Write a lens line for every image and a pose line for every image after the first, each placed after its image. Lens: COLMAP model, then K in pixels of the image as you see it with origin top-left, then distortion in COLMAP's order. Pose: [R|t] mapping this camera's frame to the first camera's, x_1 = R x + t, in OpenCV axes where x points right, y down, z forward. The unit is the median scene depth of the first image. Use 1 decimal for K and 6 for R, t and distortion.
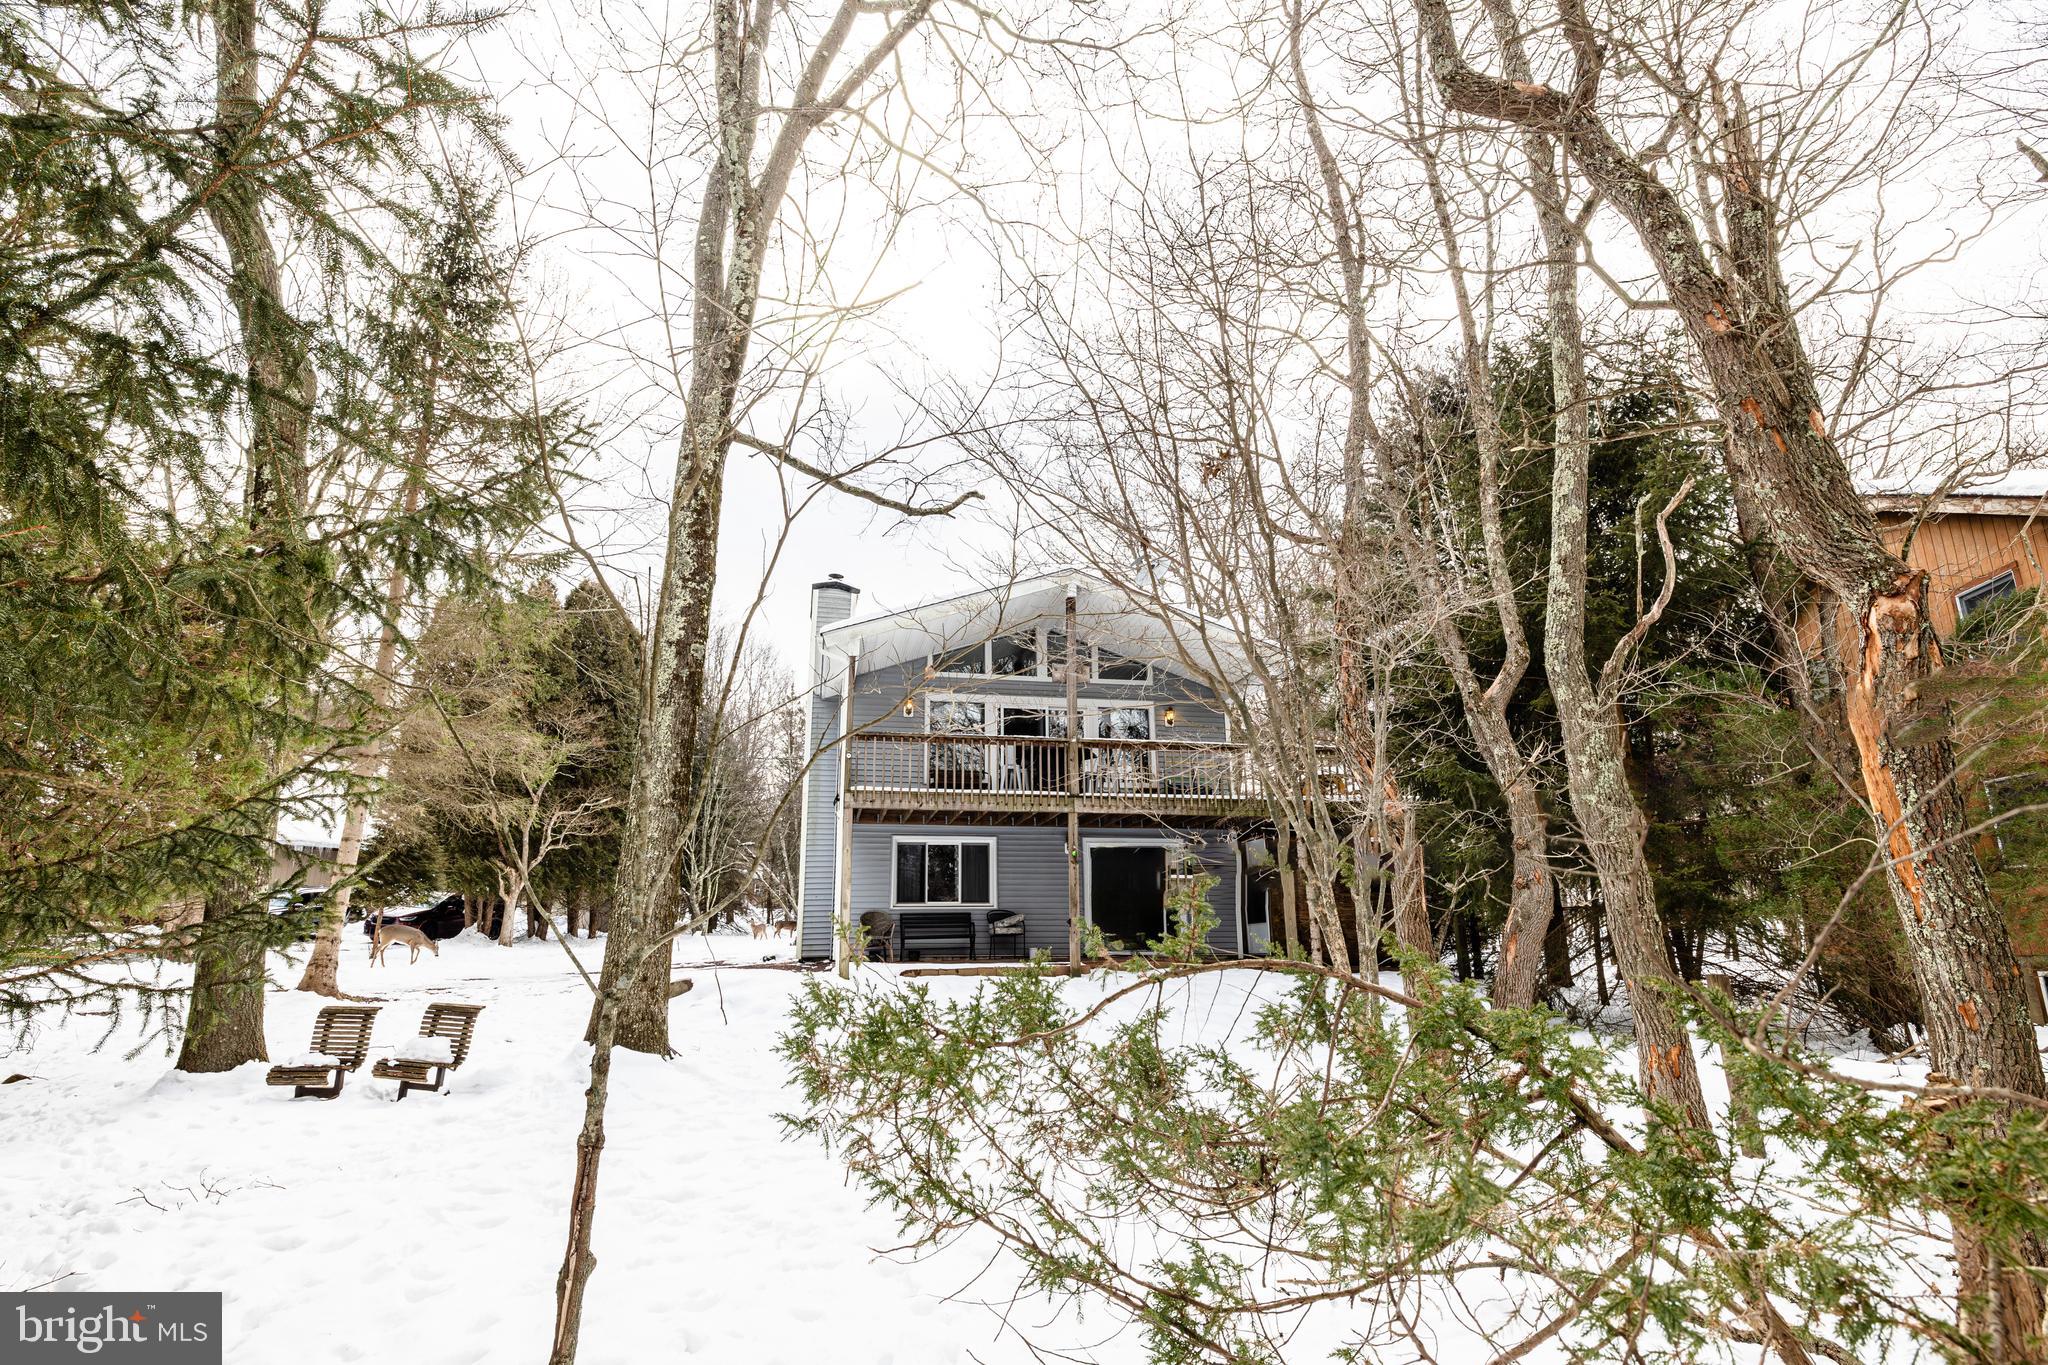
lens RADIAL K [[1073.8, 0, 1022.6], [0, 1073.8, 685.3], [0, 0, 1]] dist [0.005325, -0.000572]
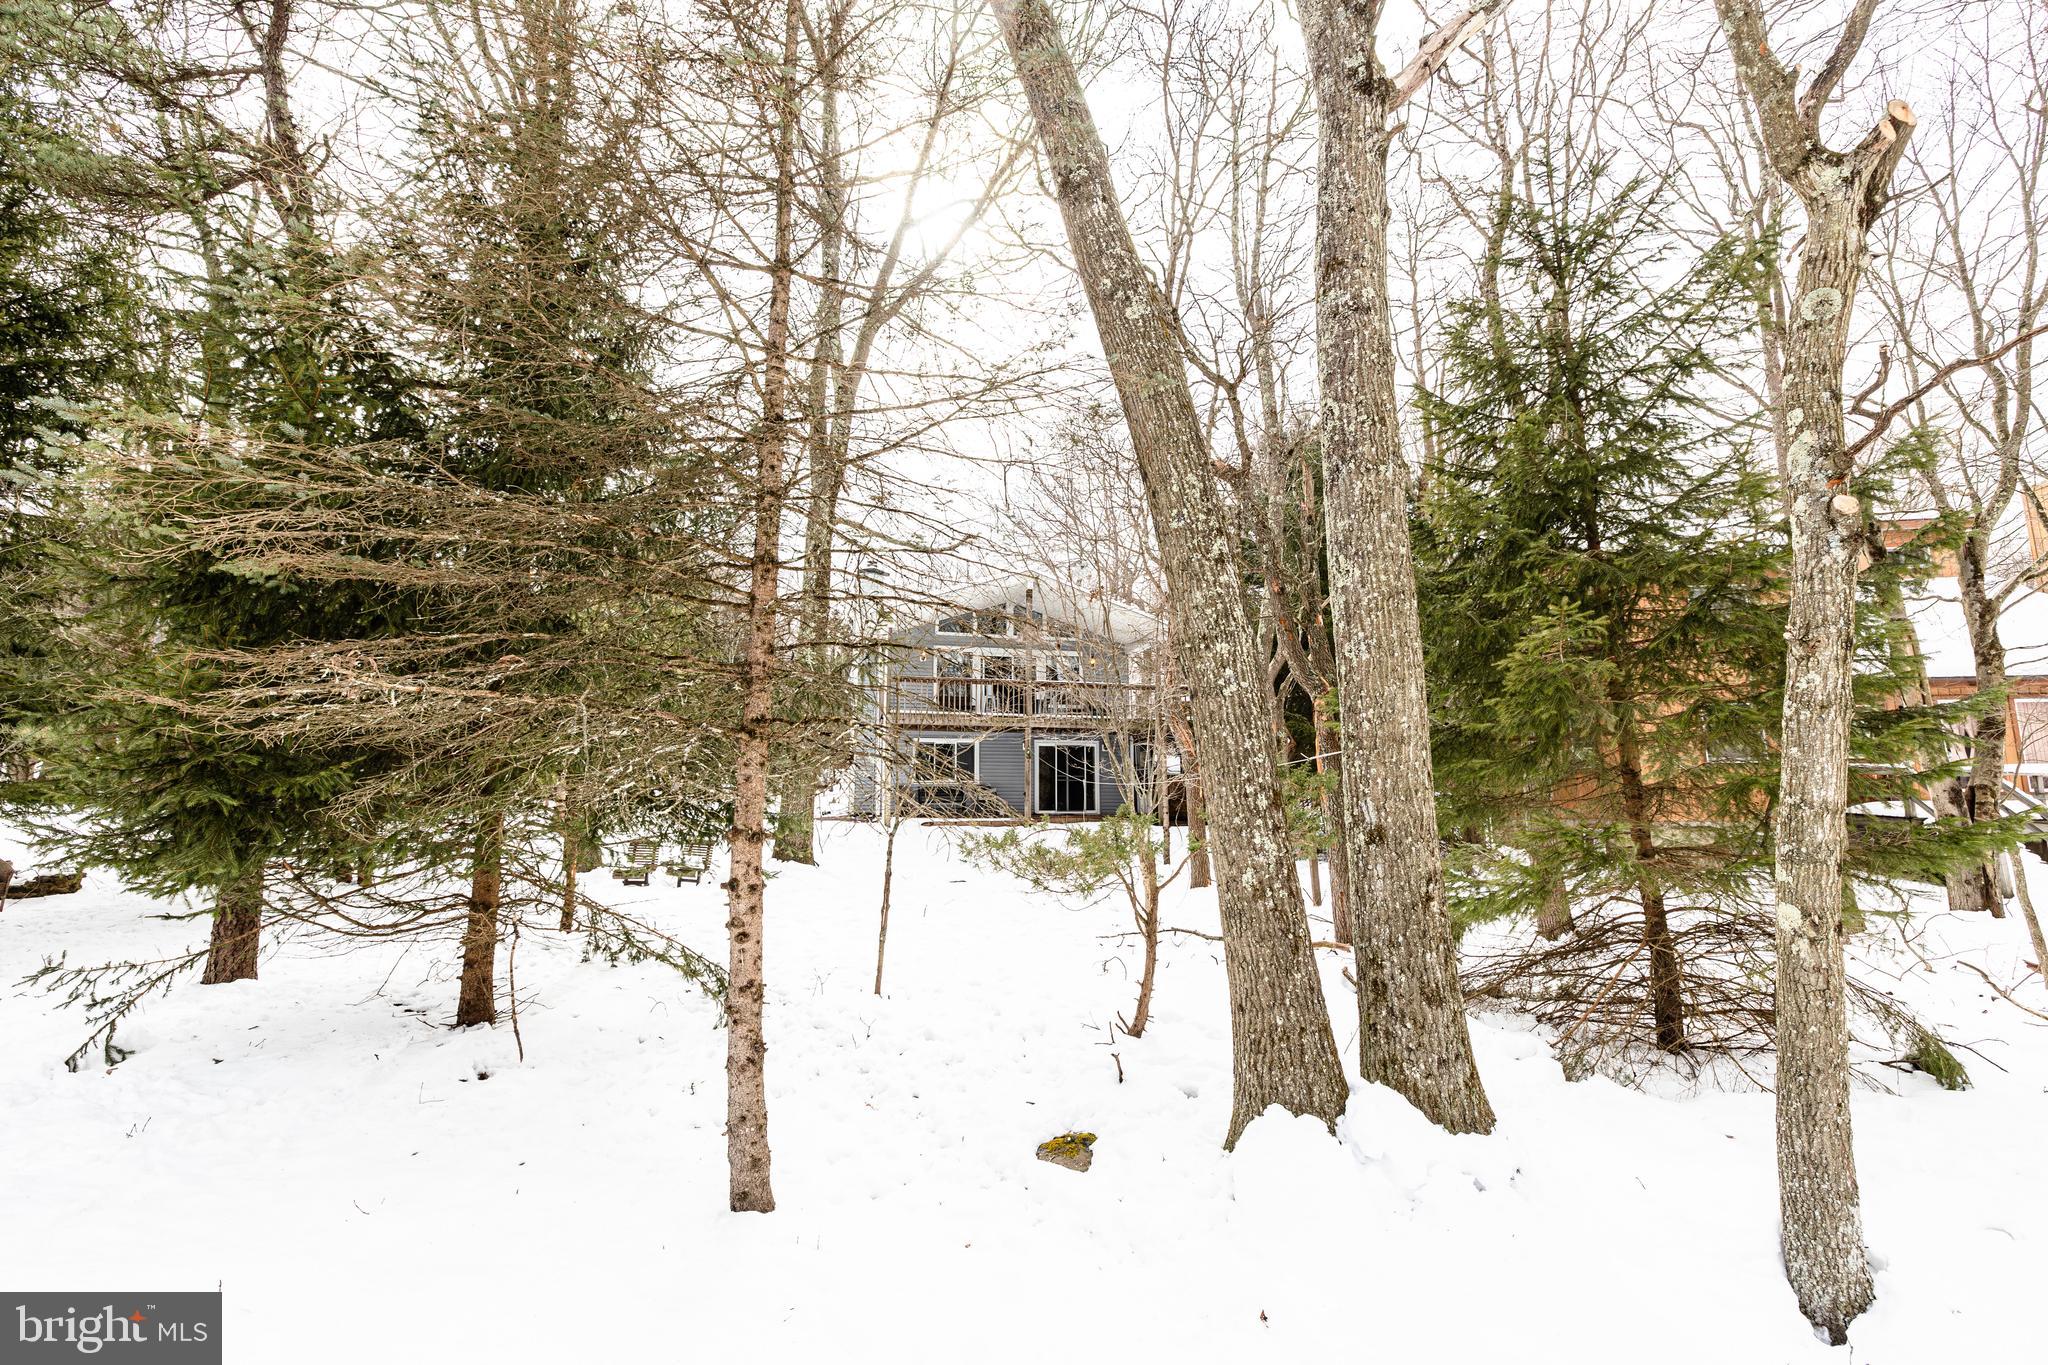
lens RADIAL K [[886.7, 0, 1023.6], [0, 886.7, 683.1], [0, 0, 1]] dist [-0.002333, -0.000011]
pose [[0.999154, 0.014482, 0.038494, -0.017988], [-0.018486, 0.994217, 0.105791, -0.131578], [-0.036739, -0.106413, 0.993643, -0.468713]]
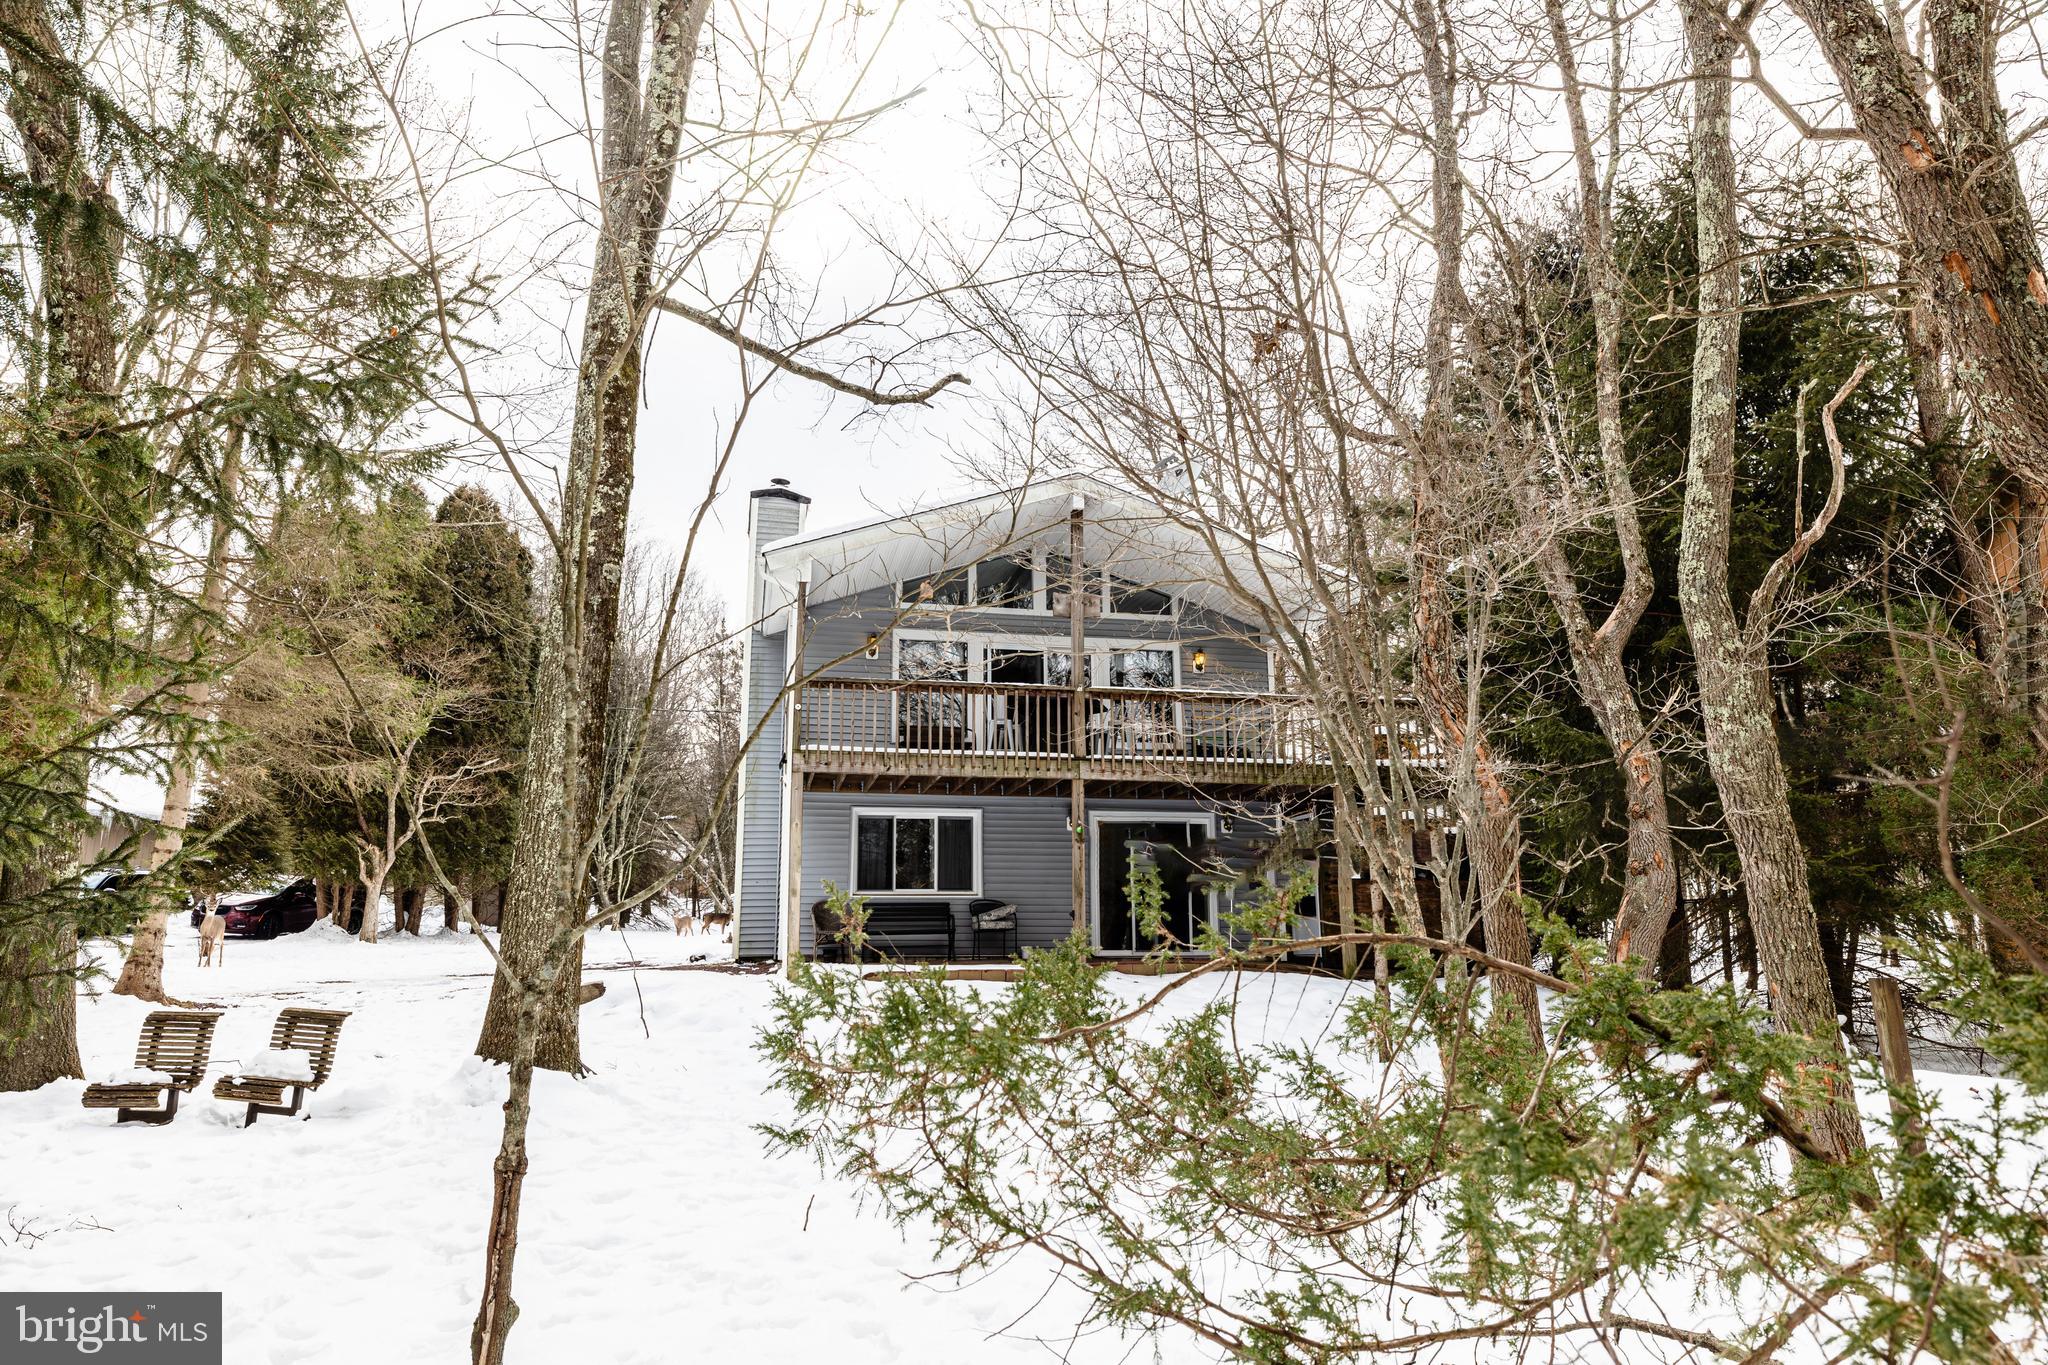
lens RADIAL K [[1344.2, 0, 1015.4], [0, 1344.2, 678.7], [0, 0, 1]] dist [0.005221, 0.002691]
pose [[0.999975, 0.005543, 0.004314, -0.007013], [-0.005717, 0.999124, 0.041444, 0.003466], [-0.004080, -0.041468, 0.999132, 0.000085]]
